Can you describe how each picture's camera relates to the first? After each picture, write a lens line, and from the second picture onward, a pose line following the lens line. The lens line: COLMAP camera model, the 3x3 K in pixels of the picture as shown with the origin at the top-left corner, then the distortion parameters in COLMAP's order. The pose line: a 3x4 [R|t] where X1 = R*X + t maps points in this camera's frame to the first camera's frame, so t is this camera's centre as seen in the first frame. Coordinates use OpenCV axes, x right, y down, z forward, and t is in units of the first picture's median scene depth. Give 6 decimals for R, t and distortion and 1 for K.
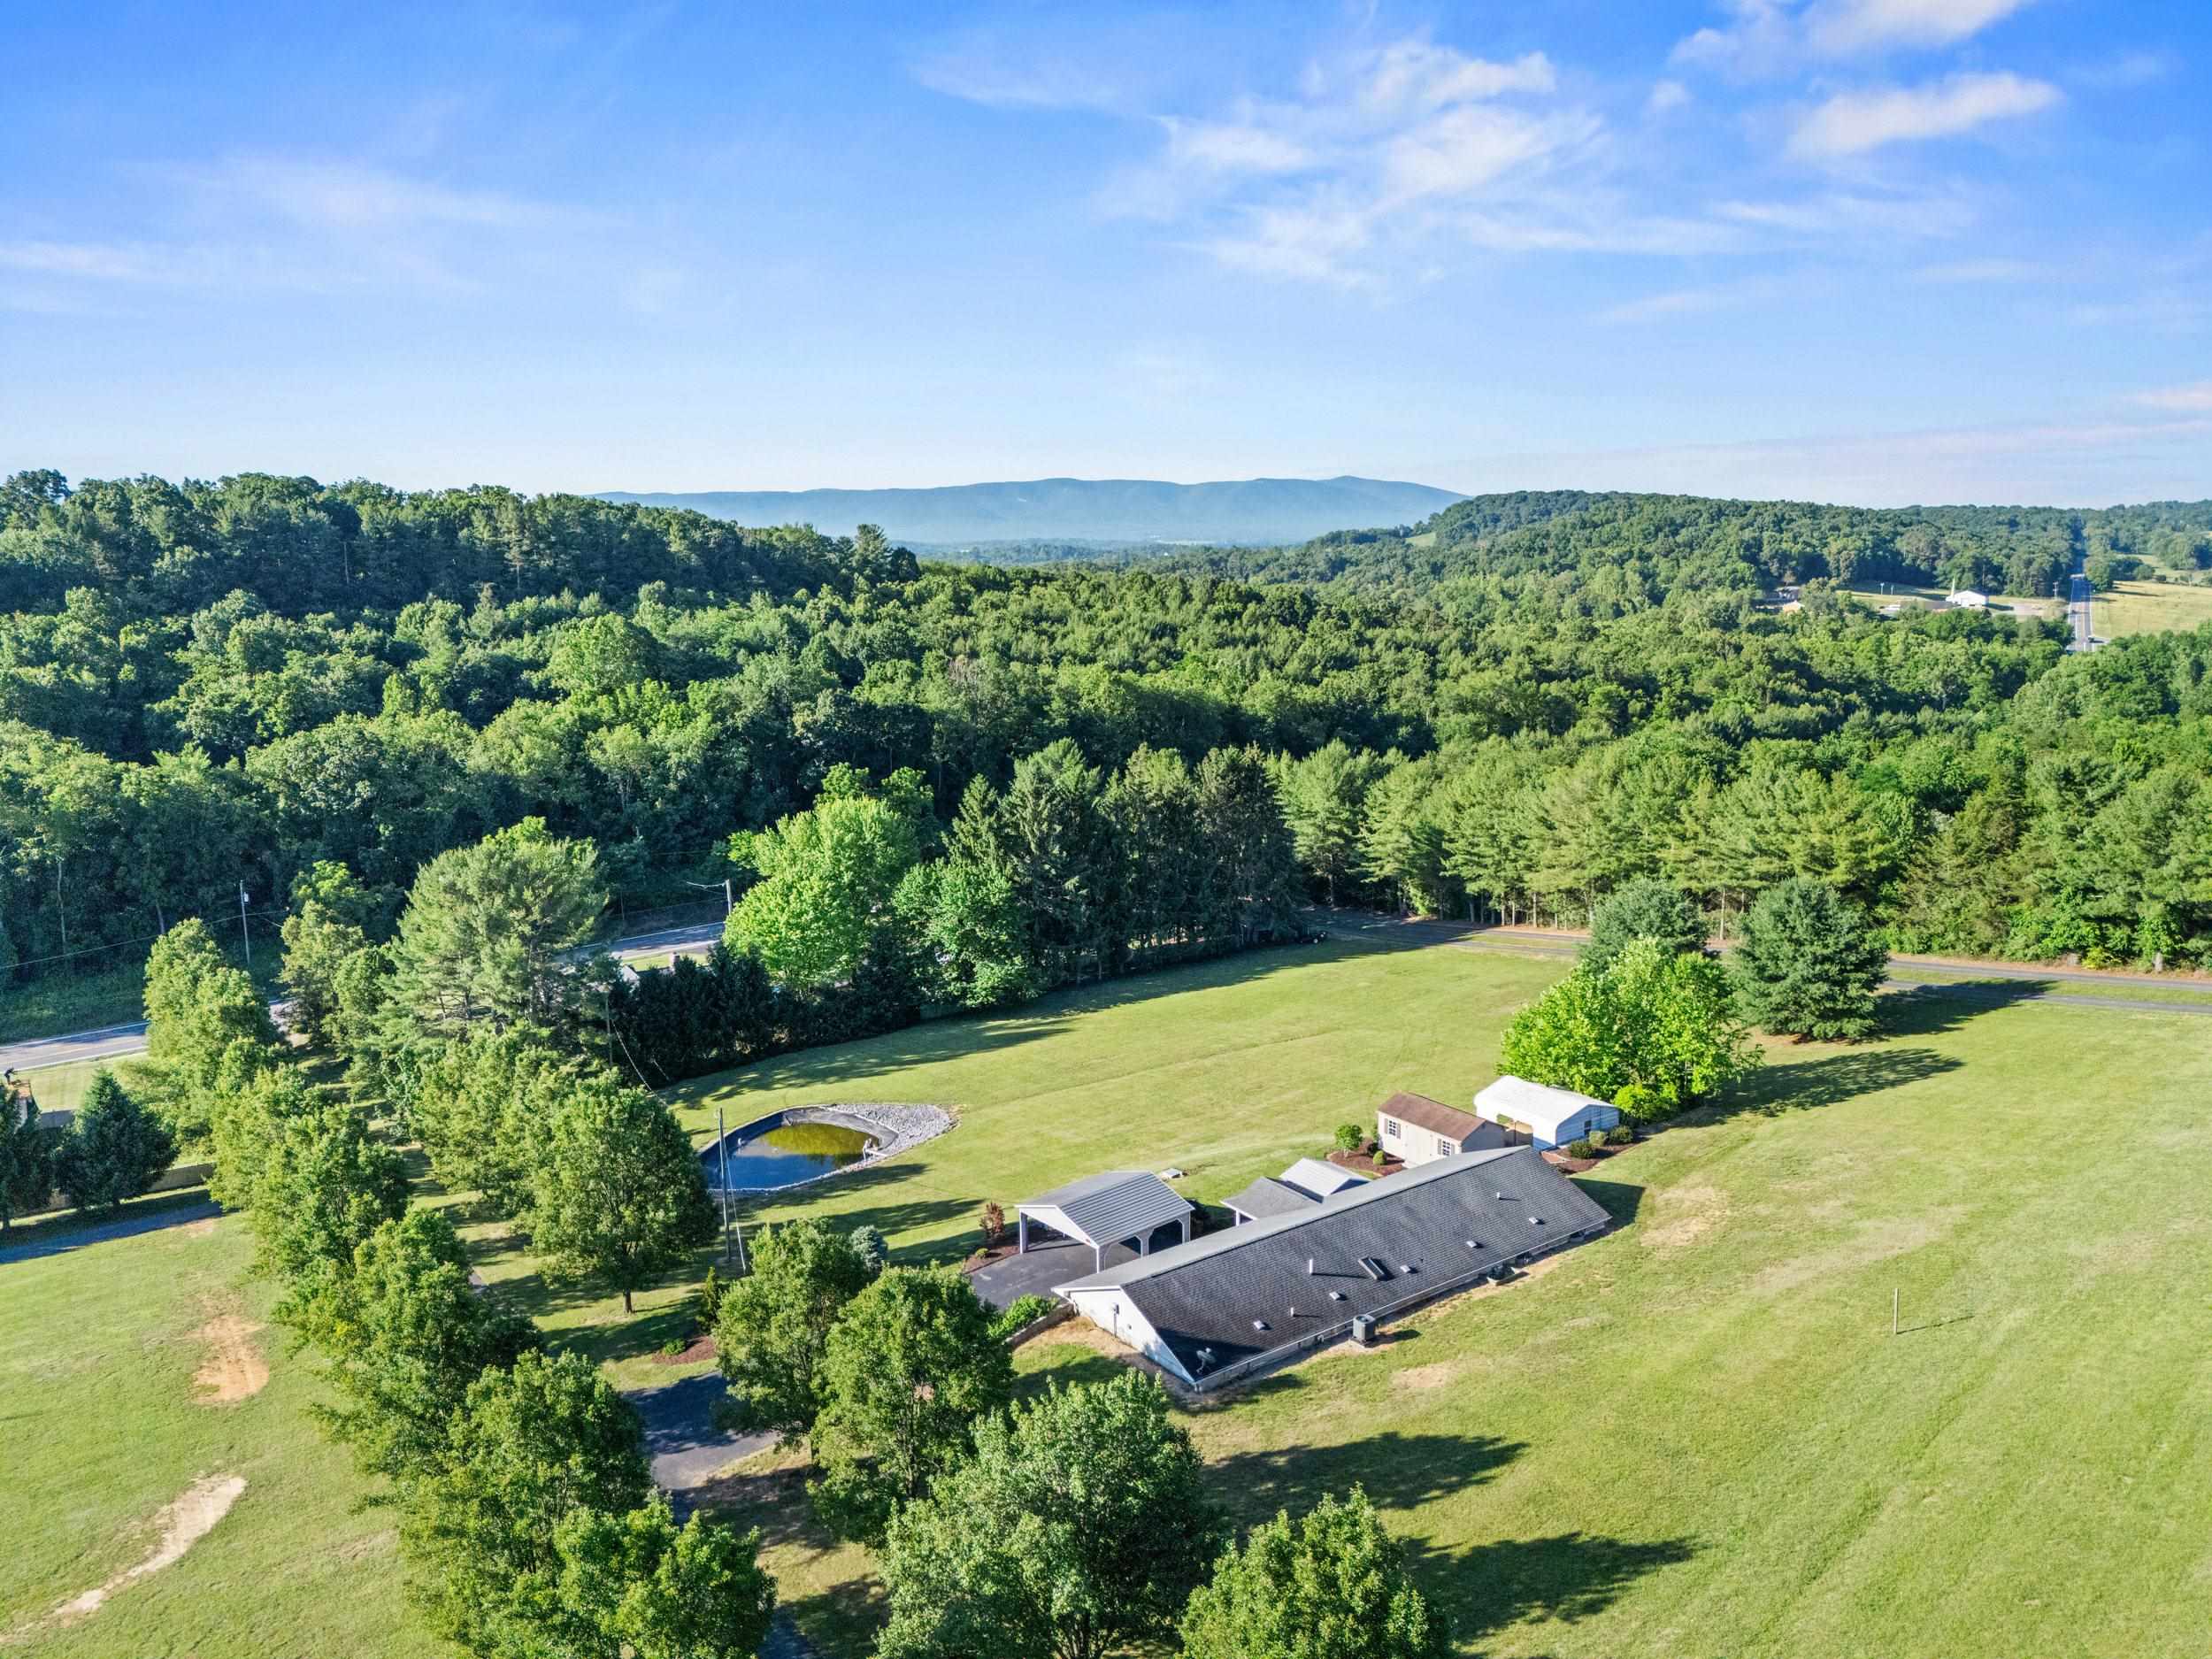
lens RADIAL K [[1712.8, 0, 1106.0], [0, 1712.8, 829.5], [0, 0, 1]] dist [0.037875, -0.001347]
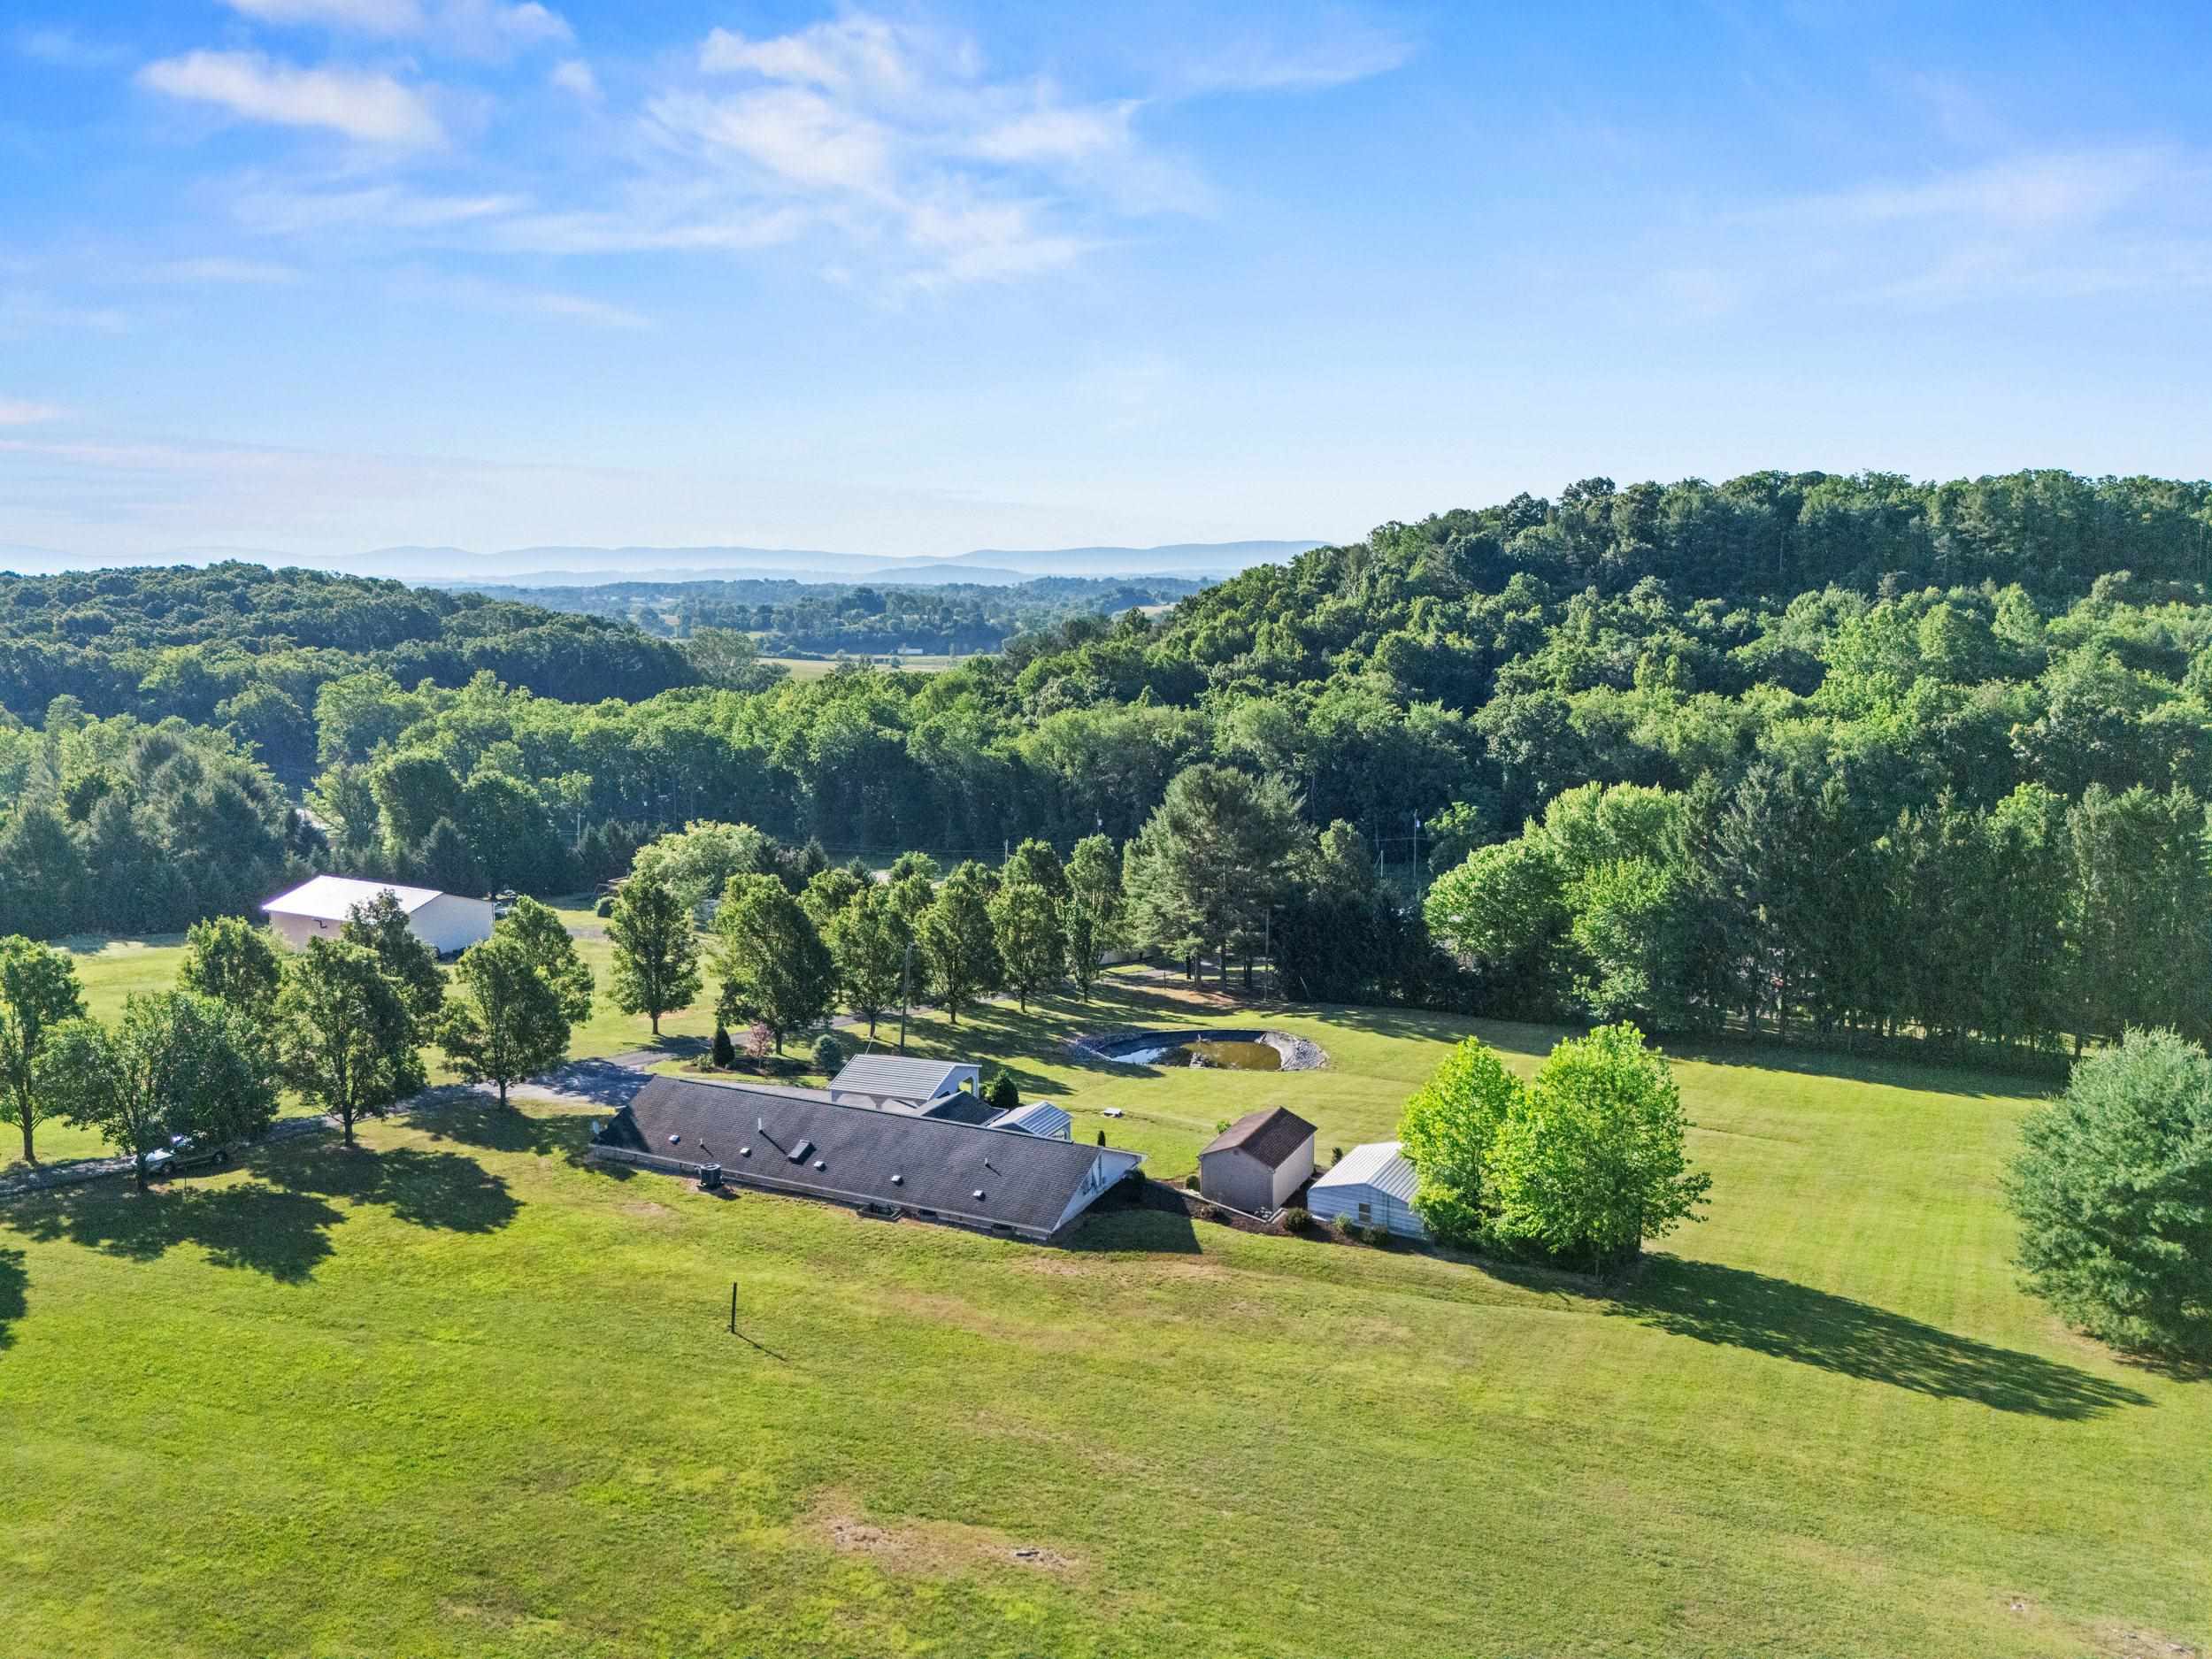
lens RADIAL K [[1712.8, 0, 1106.0], [0, 1712.8, 829.5], [0, 0, 1]] dist [0.037875, -0.001347]
pose [[0.436839, 0.140510, -0.888498, 0.406339], [-0.141180, 0.986194, 0.086548, -0.026302], [0.888392, 0.087631, 0.450645, 0.221280]]
